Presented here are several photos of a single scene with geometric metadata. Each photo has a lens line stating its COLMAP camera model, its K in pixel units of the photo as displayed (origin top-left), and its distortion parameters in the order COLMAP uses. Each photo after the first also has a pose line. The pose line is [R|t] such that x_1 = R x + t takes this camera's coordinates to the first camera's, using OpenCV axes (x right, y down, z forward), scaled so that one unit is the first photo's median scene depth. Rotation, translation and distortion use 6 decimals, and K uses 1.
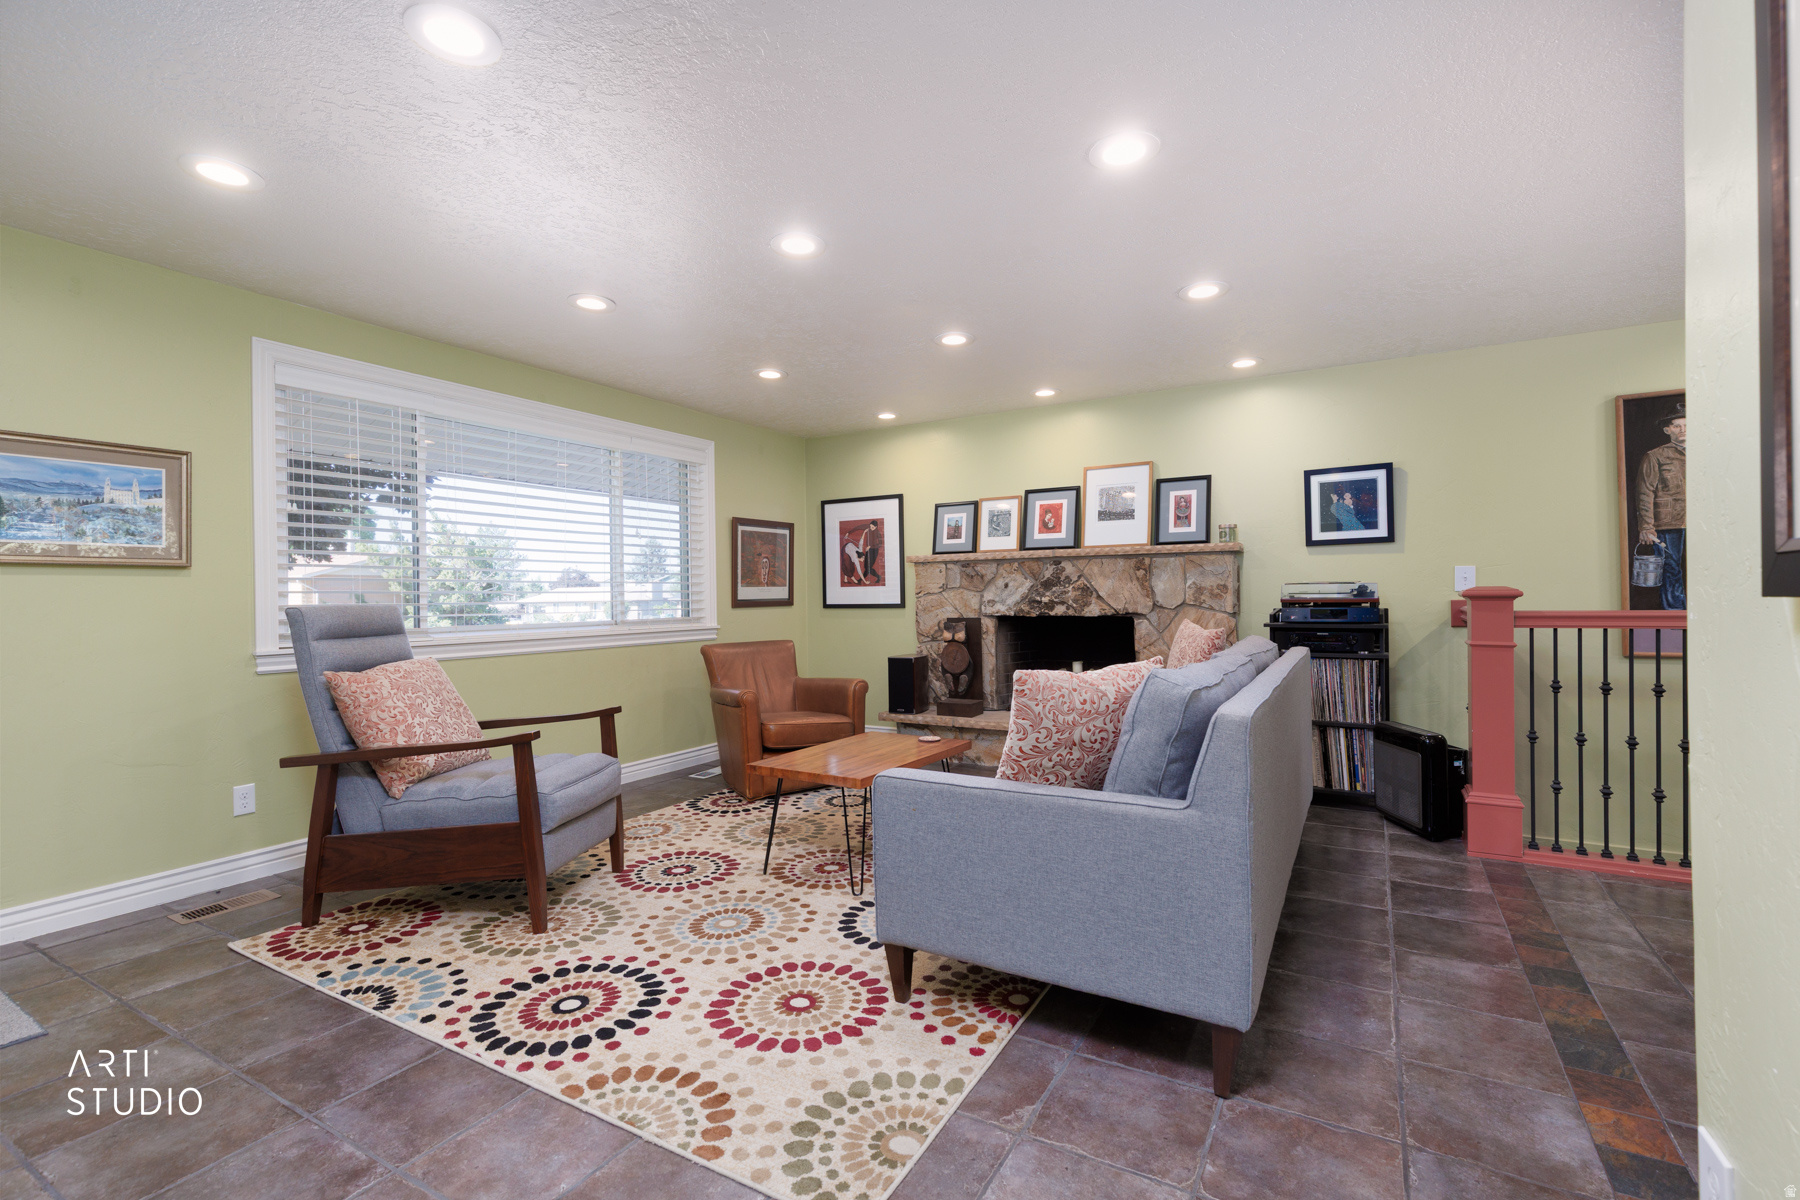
lens RADIAL K [[813.1, 0, 910.0], [0, 813.1, 594.1], [0, 0, 1]] dist [0.011026, -0.001812]
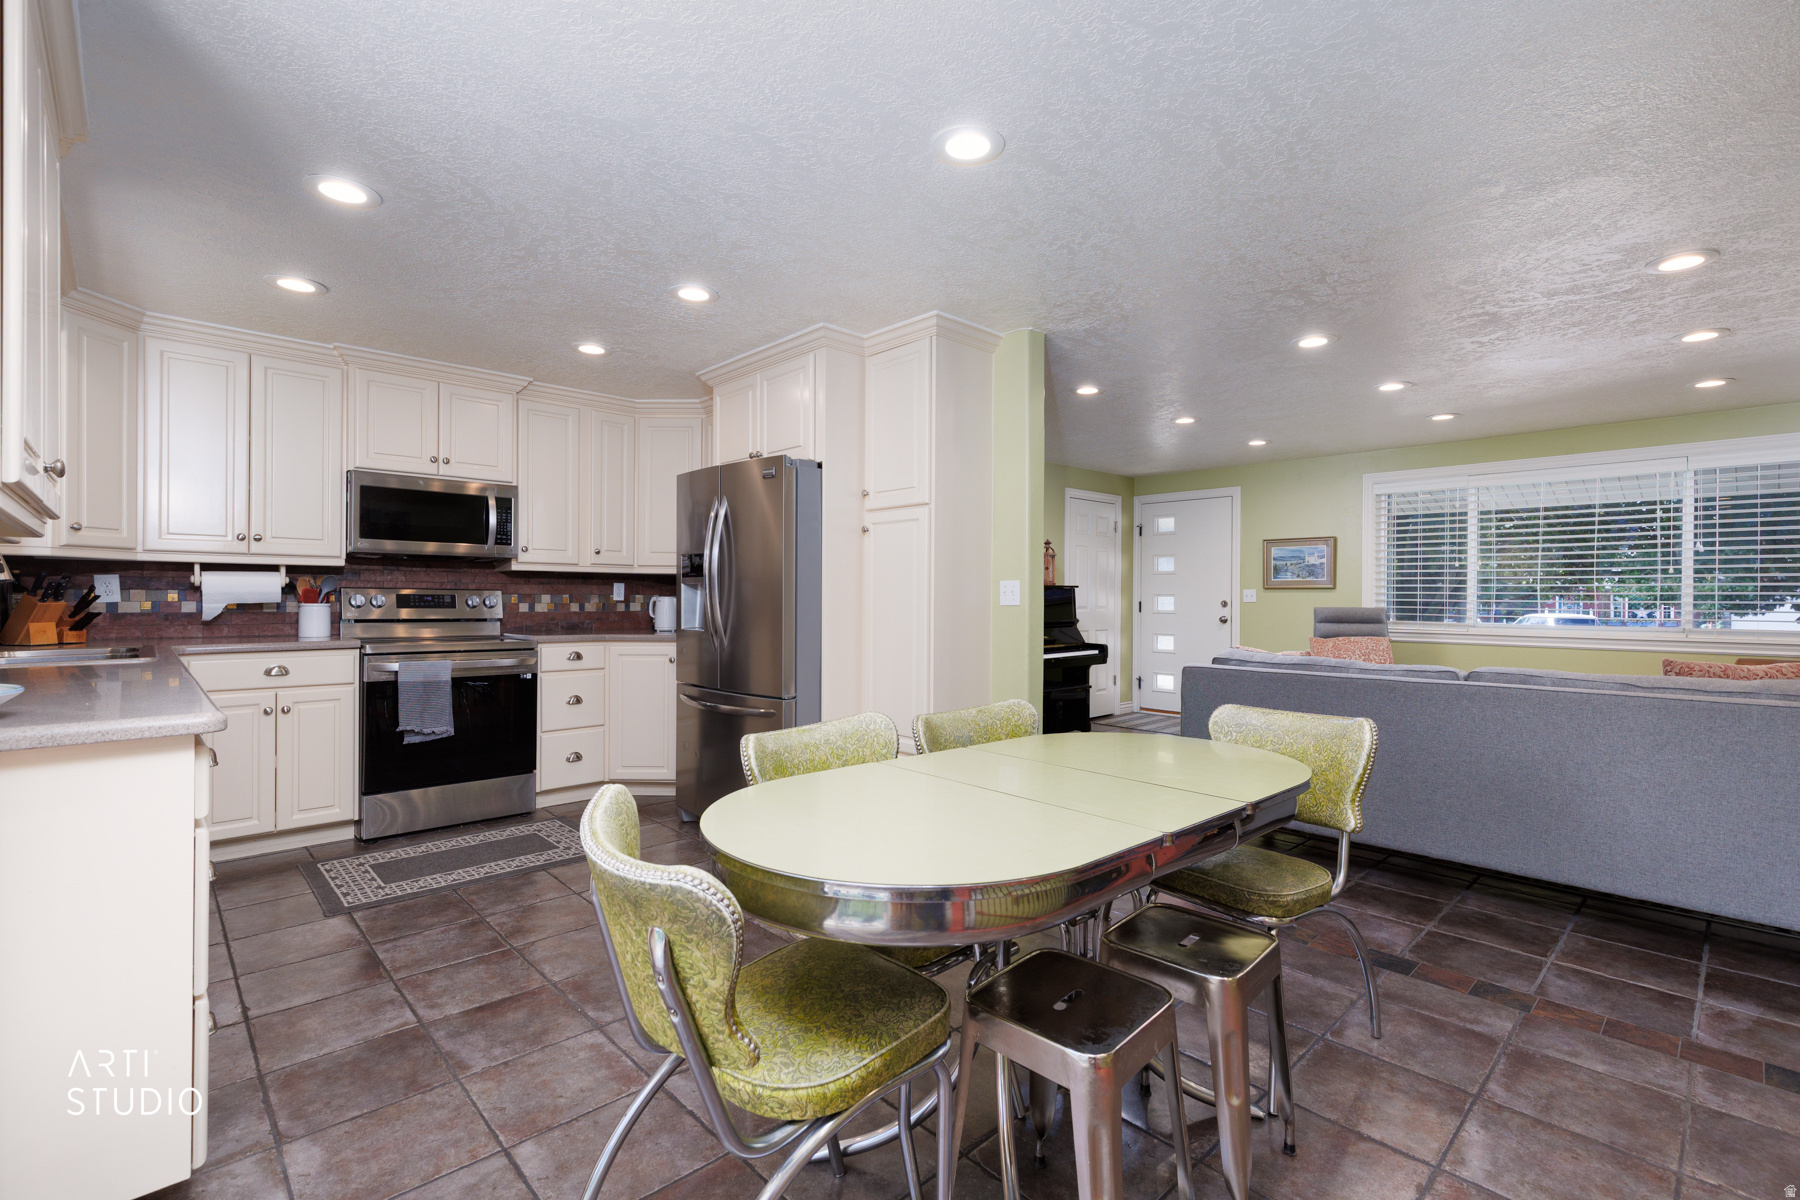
lens RADIAL K [[813.1, 0, 902.5], [0, 813.1, 598.0], [0, 0, 1]] dist [0.011026, -0.001812]
pose [[-0.299758, 0.009975, -0.953963, 0.853691], [-0.002598, 0.999933, 0.011273, -0.015133], [0.954012, 0.005858, -0.299712, 0.294148]]
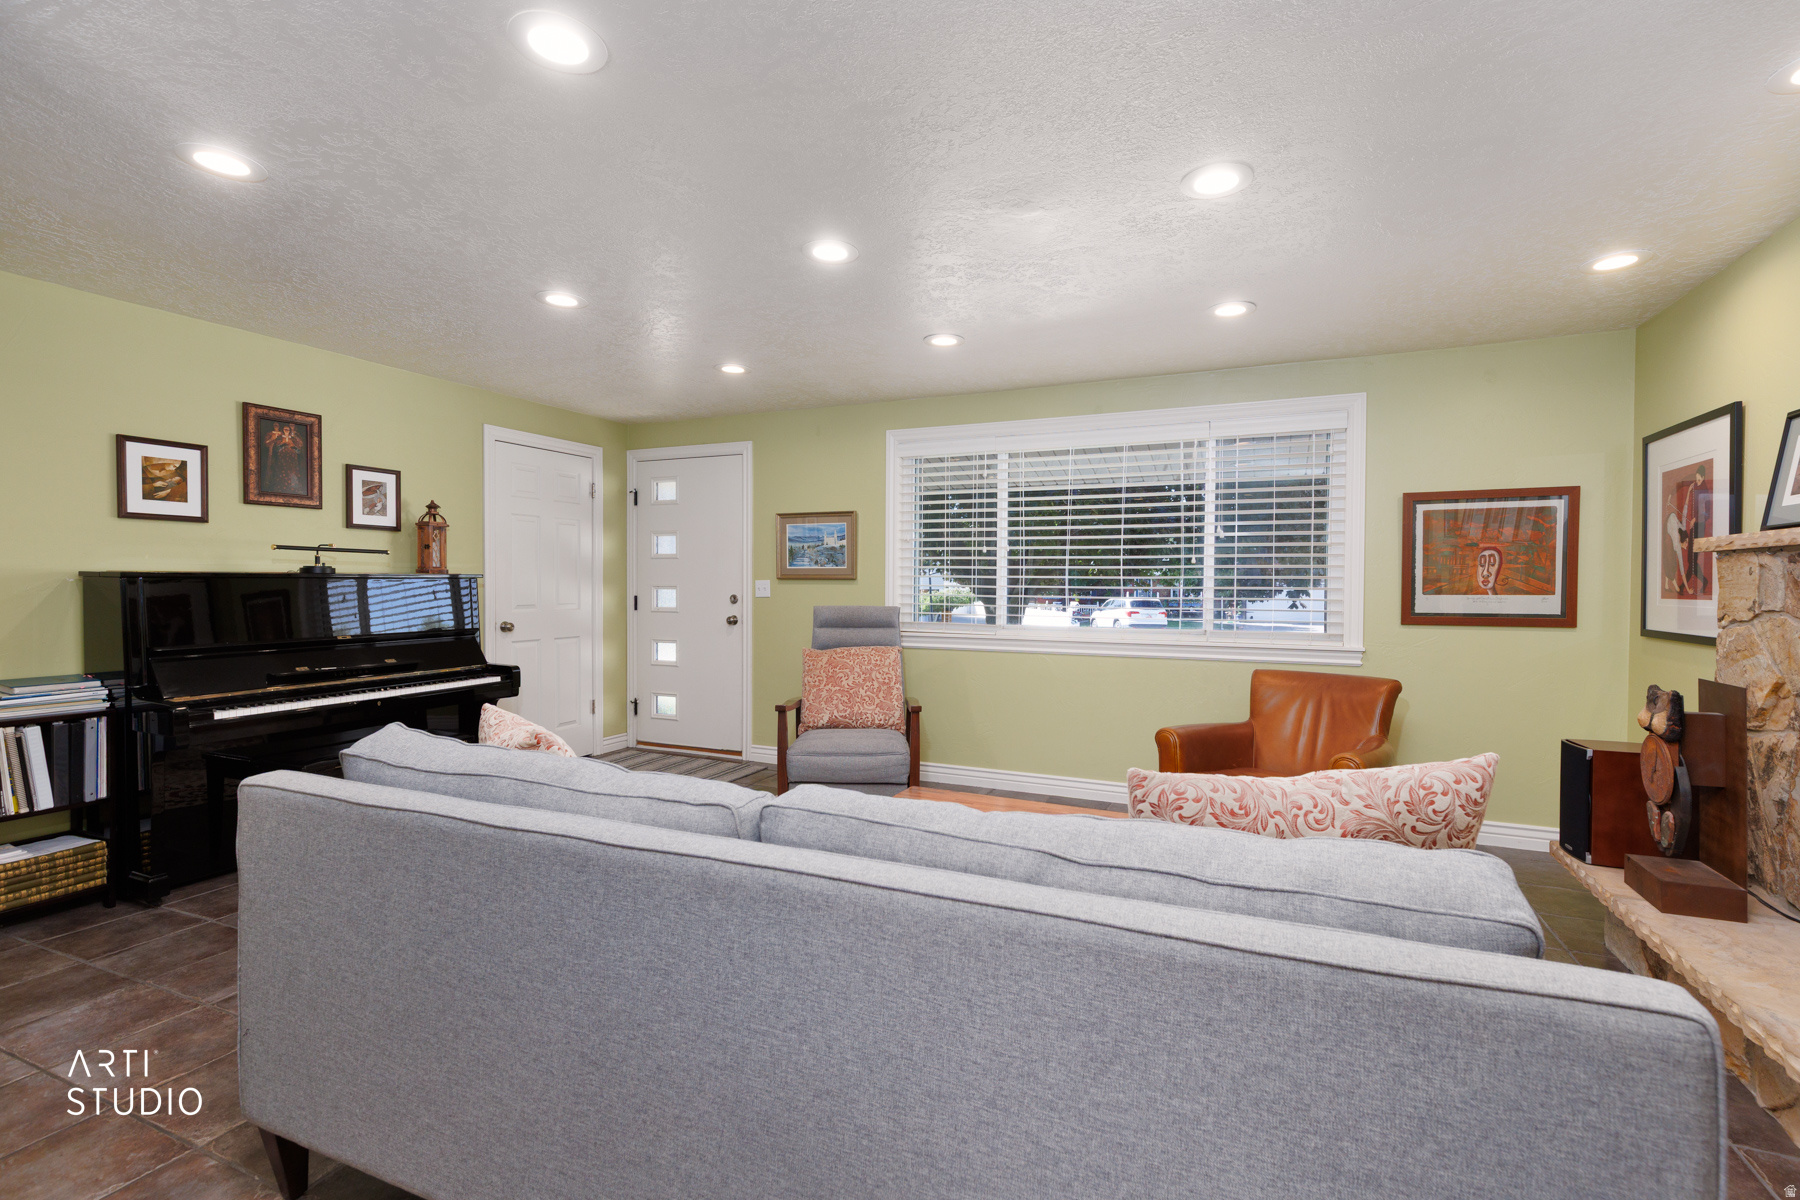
lens RADIAL K [[813.1, 0, 915.9], [0, 813.1, 602.0], [0, 0, 1]] dist [0.011026, -0.001812]
pose [[0.100992, 0.032957, -0.994341, 0.431968], [-0.007152, 0.999449, 0.032399, -0.022066], [0.994862, 0.003839, 0.101172, 0.514186]]
